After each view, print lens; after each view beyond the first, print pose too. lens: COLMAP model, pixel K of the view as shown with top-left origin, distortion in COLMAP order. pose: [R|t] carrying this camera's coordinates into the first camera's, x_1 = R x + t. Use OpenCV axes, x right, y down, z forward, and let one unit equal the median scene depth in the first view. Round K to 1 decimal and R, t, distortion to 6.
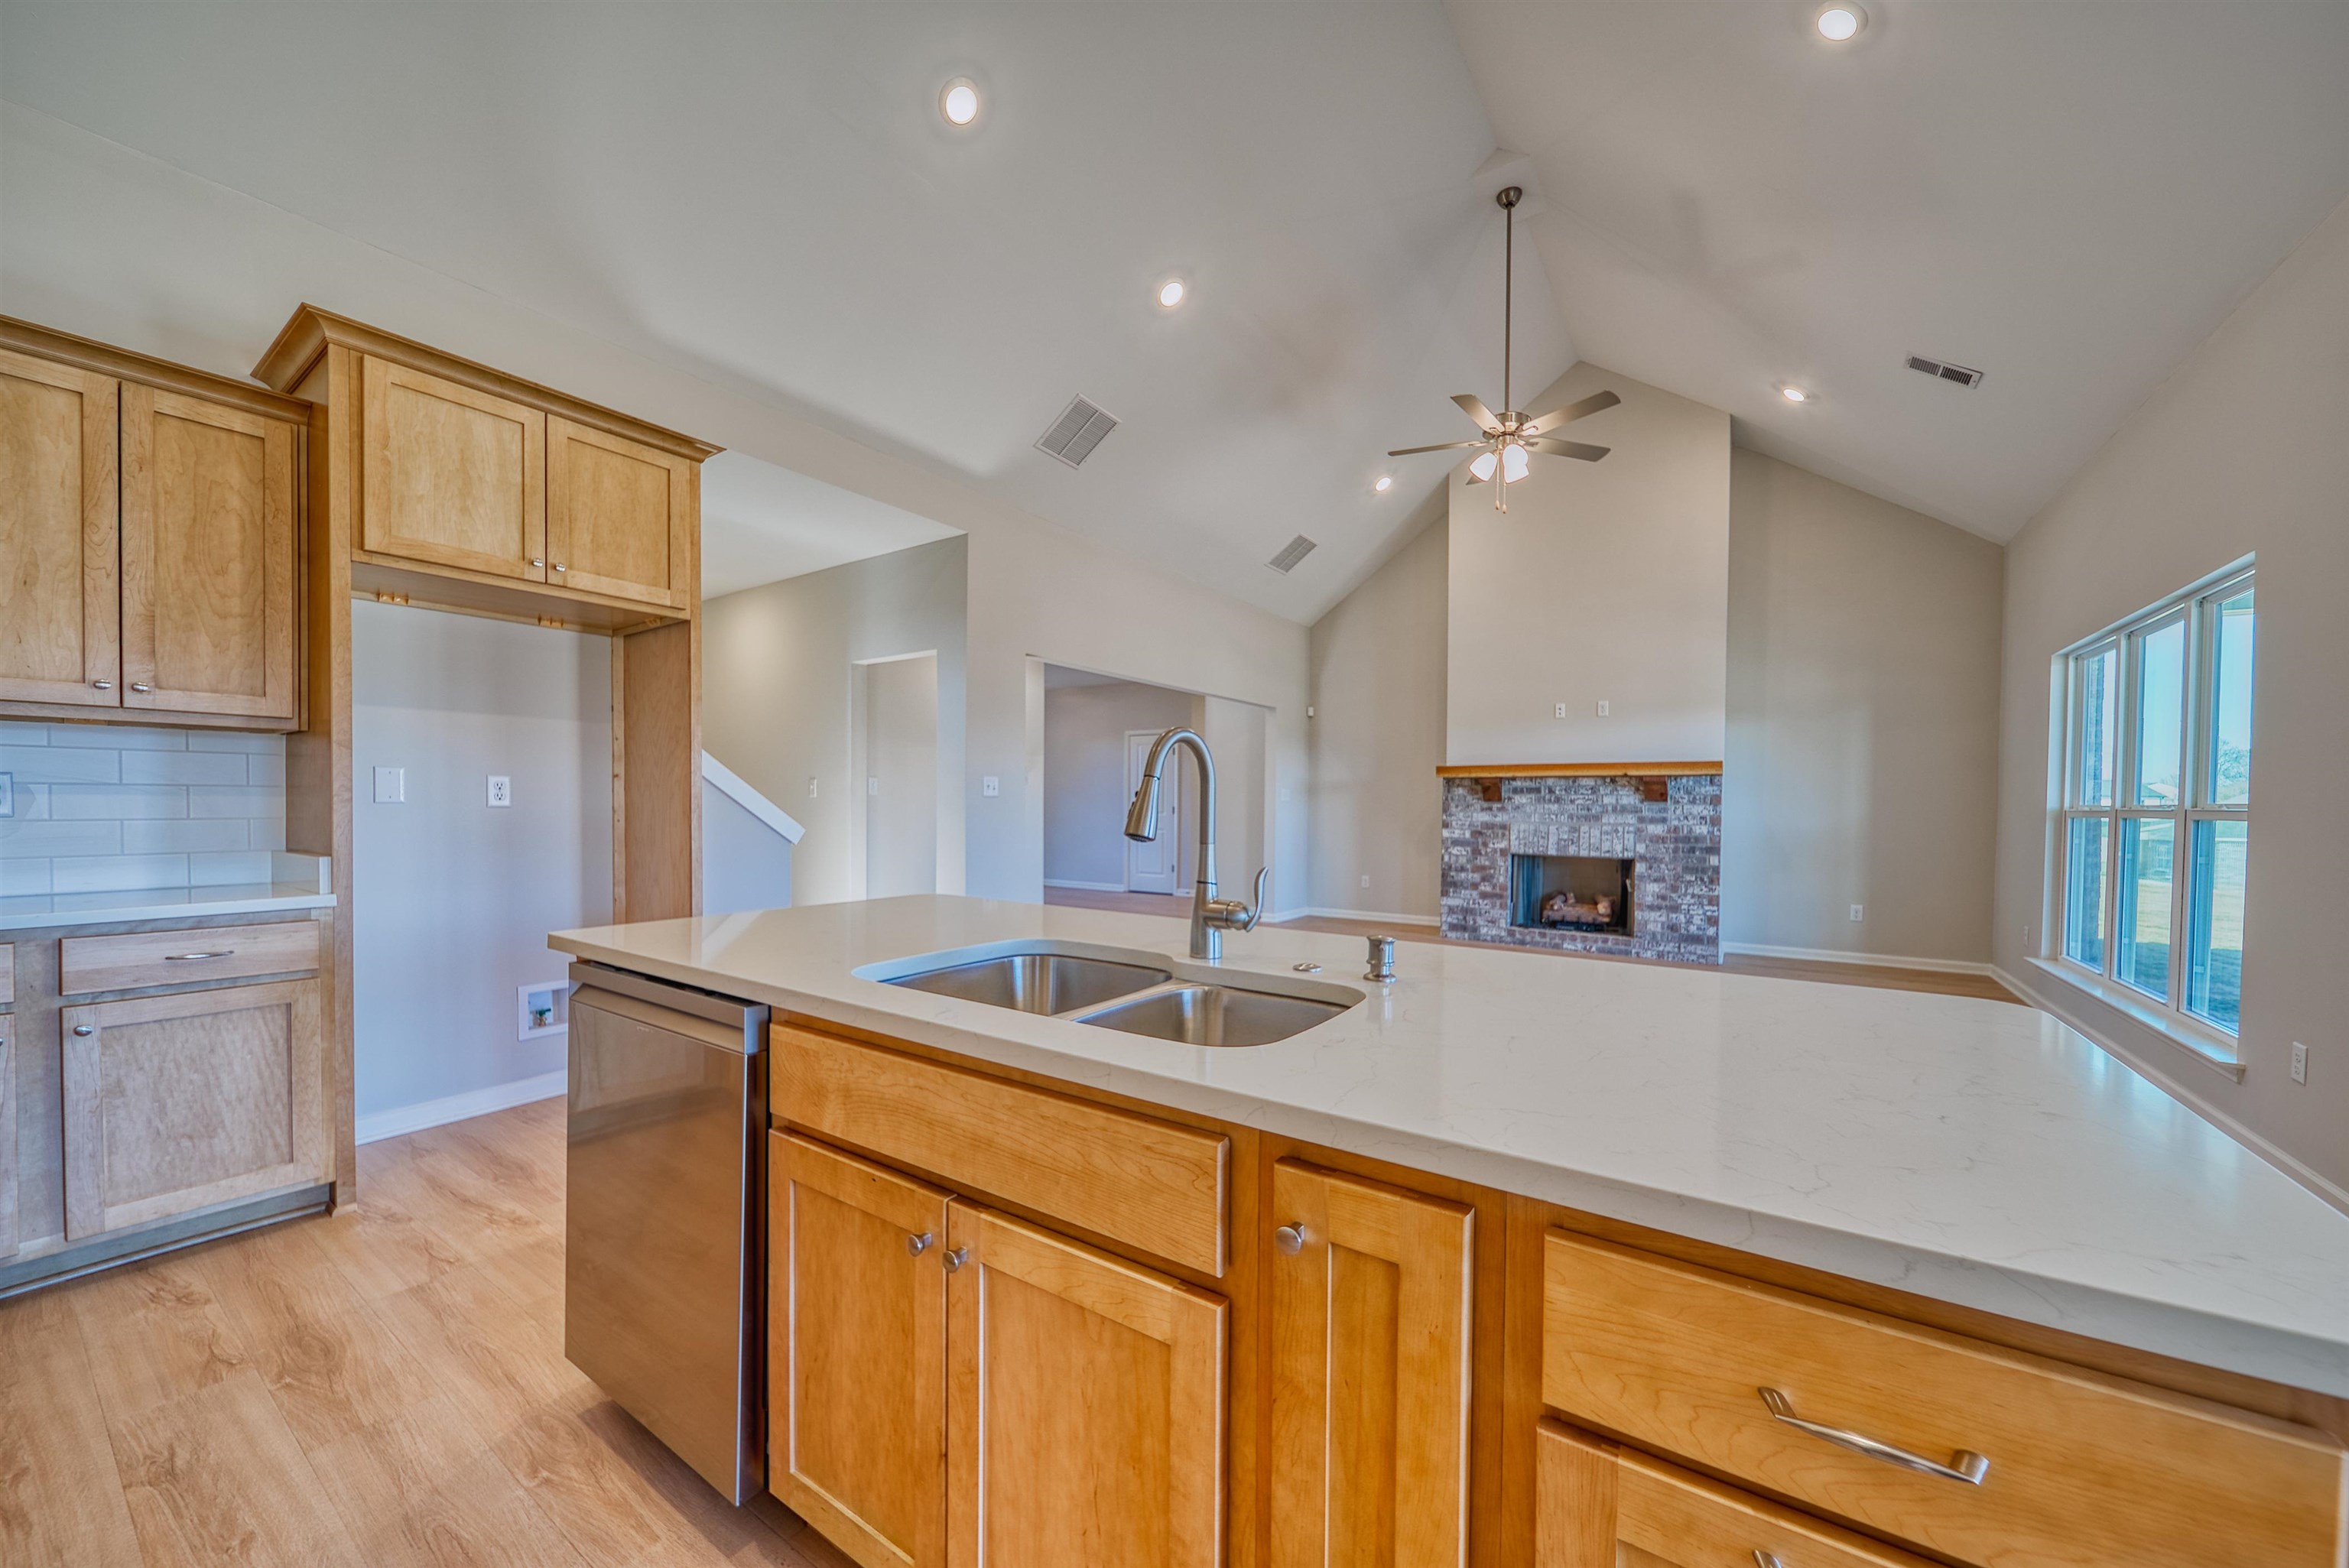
lens RADIAL K [[842.6, 0, 1178.7], [0, 842.6, 820.4], [0, 0, 1]] dist [0.001812, -0.000575]
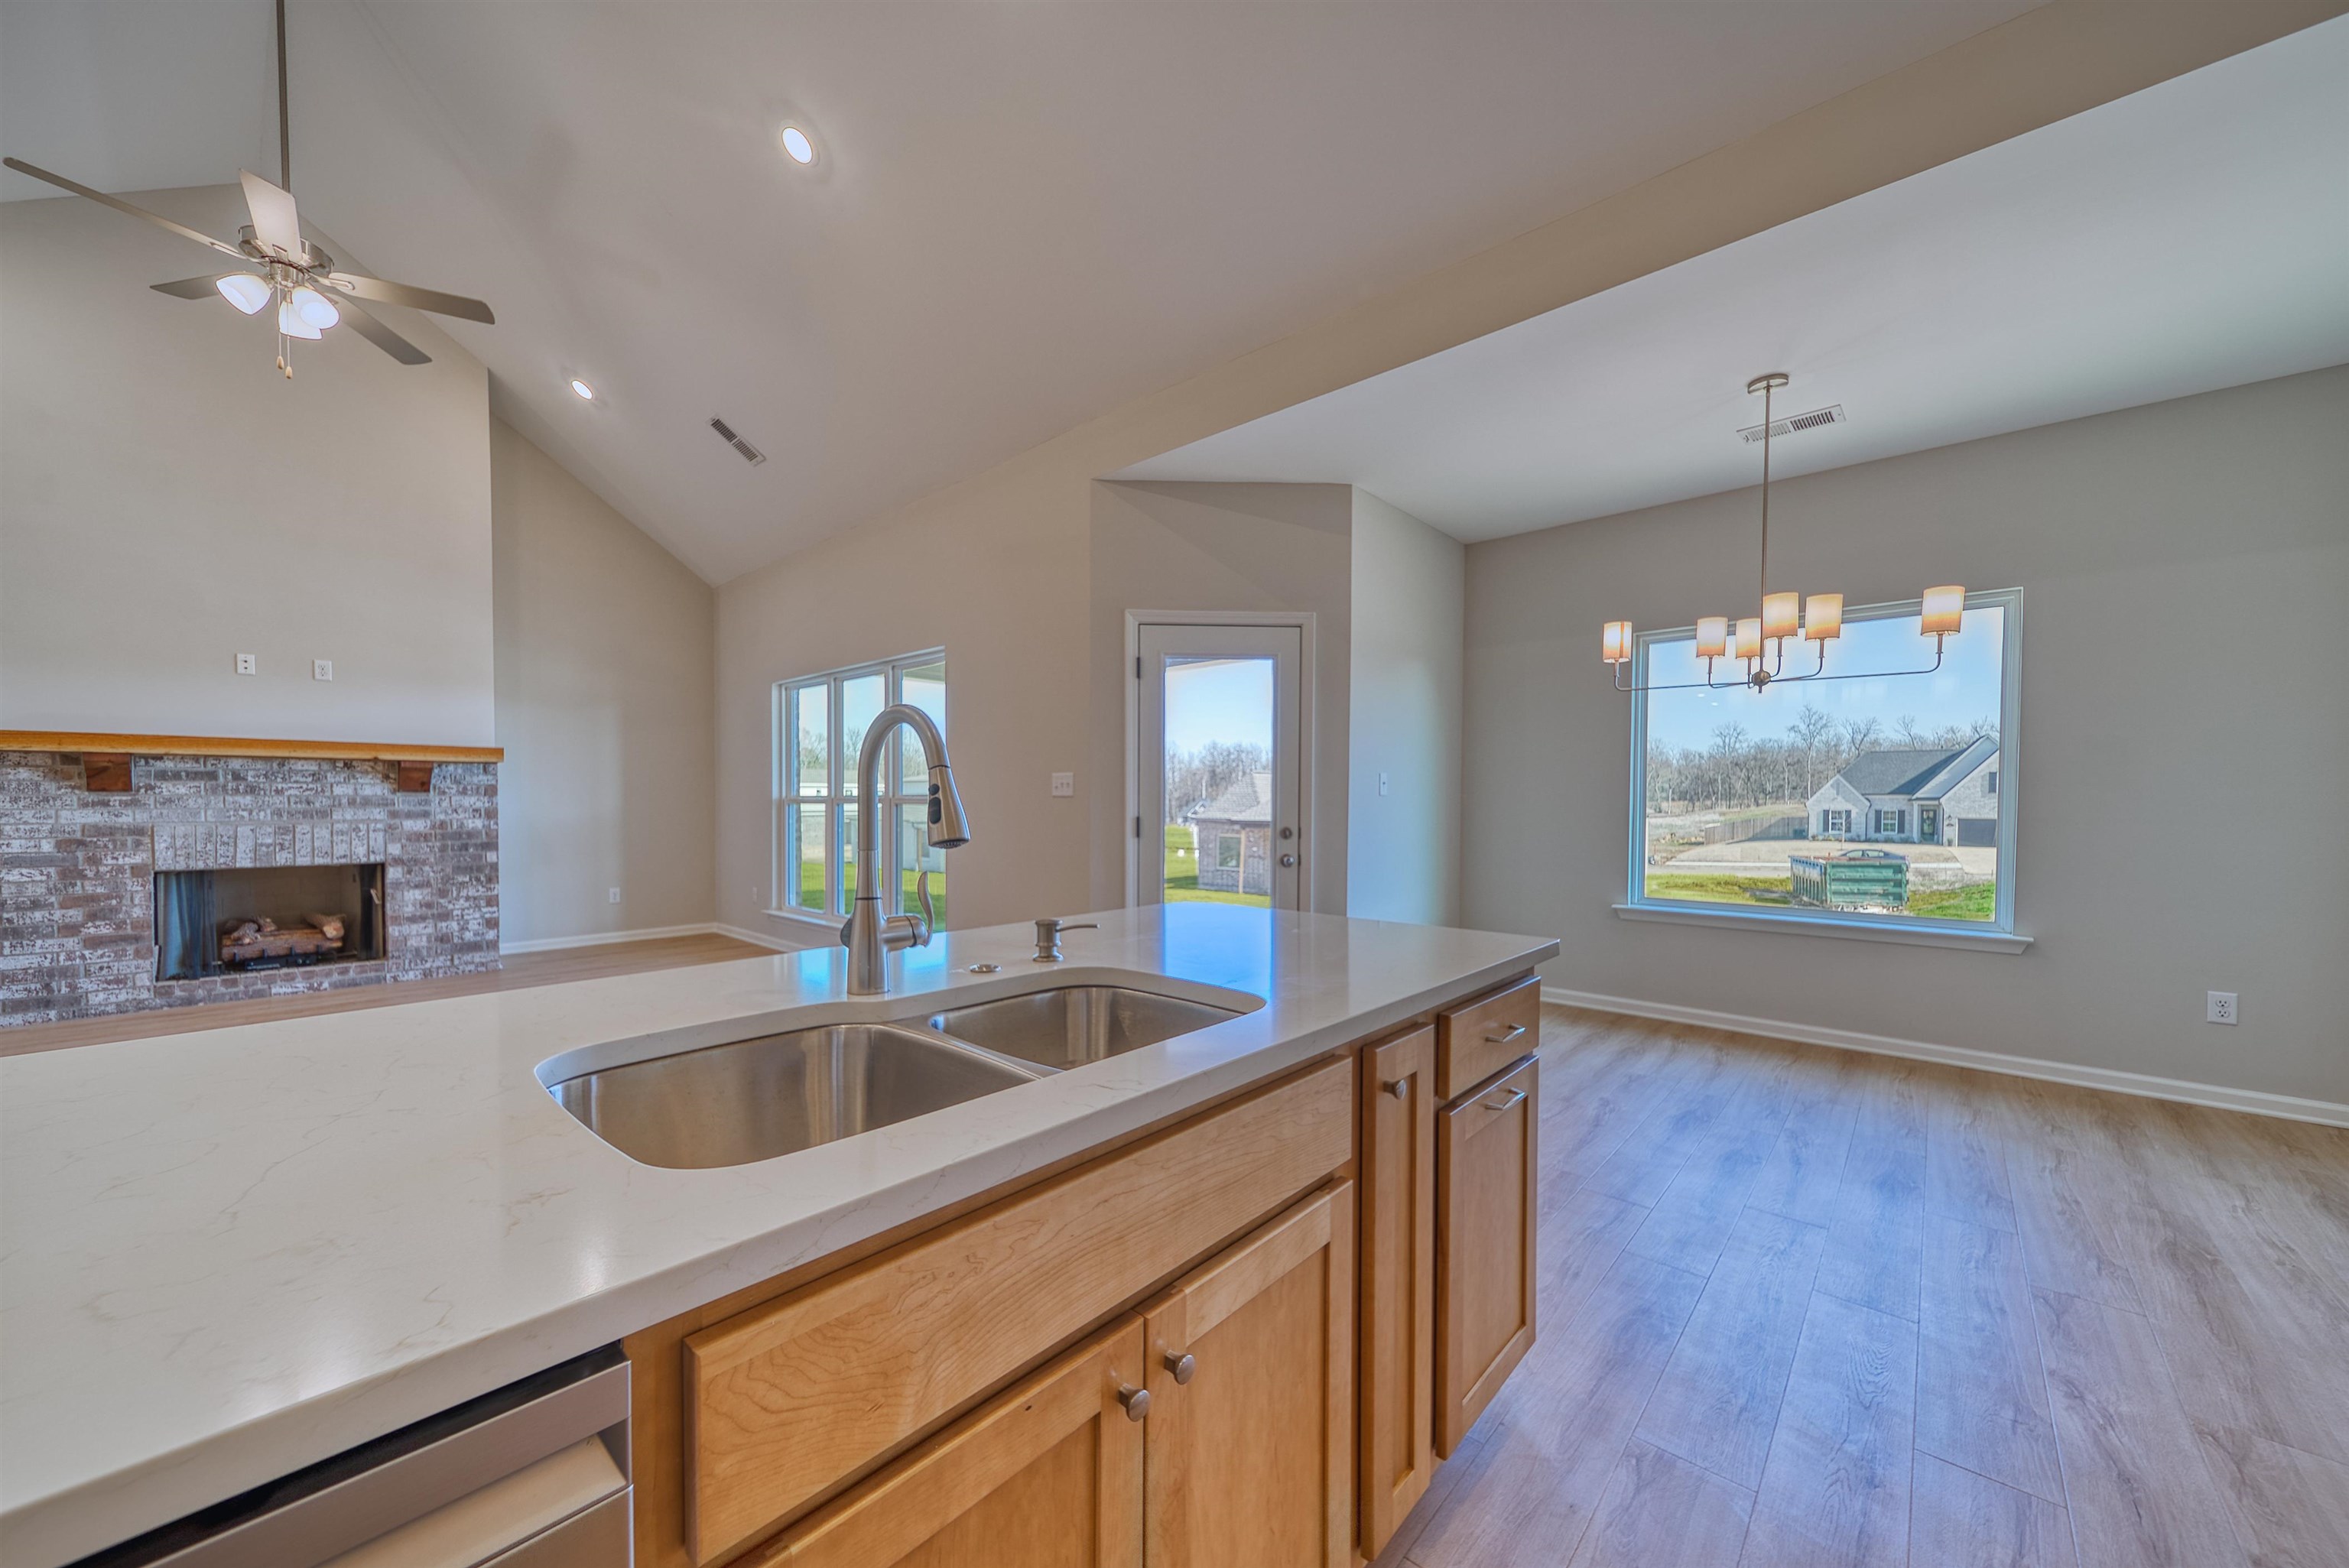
lens RADIAL K [[842.6, 0, 1178.7], [0, 842.6, 820.4], [0, 0, 1]] dist [0.001812, -0.000575]
pose [[0.142919, -0.032907, 0.989187, -0.932354], [0.020873, 0.999325, 0.030228, -0.022593], [-0.989514, 0.016327, 0.143509, 0.782308]]
